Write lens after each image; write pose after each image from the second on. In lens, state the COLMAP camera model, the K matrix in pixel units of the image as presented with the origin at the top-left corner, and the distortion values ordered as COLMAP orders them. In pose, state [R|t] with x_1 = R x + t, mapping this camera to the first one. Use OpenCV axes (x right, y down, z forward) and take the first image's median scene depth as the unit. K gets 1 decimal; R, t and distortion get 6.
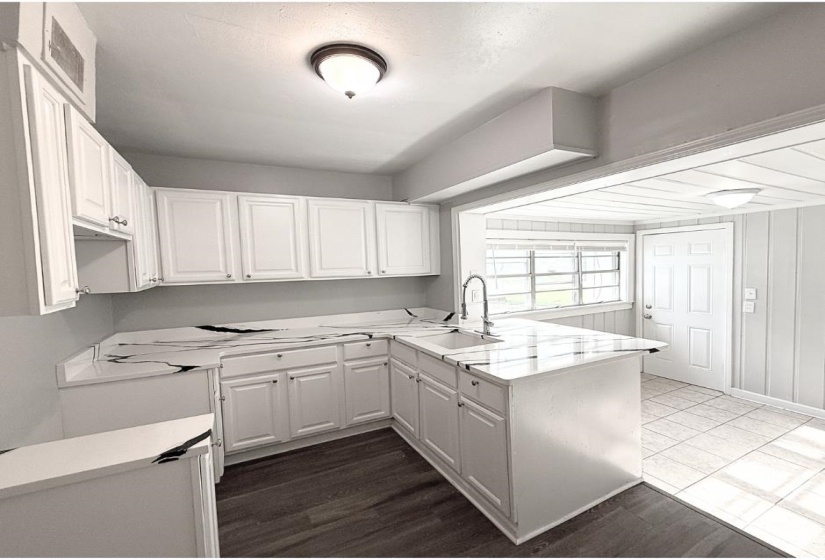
lens RADIAL K [[341.7, 0, 399.2], [0, 341.7, 284.9], [0, 0, 1]] dist [-0.000369, 0.000081]
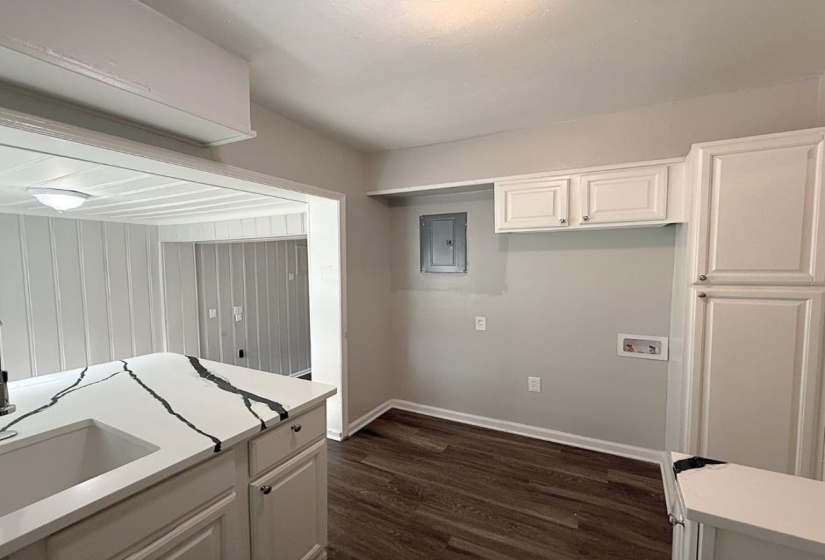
lens RADIAL K [[366.6, 0, 416.7], [0, 366.6, 284.3], [0, 0, 1]] dist [-0.000816, -0.000093]
pose [[-0.575815, -0.021834, 0.817288, -0.375519], [0.066850, 0.995039, 0.073682, -0.039134], [-0.814842, 0.097062, -0.571499, 0.811721]]
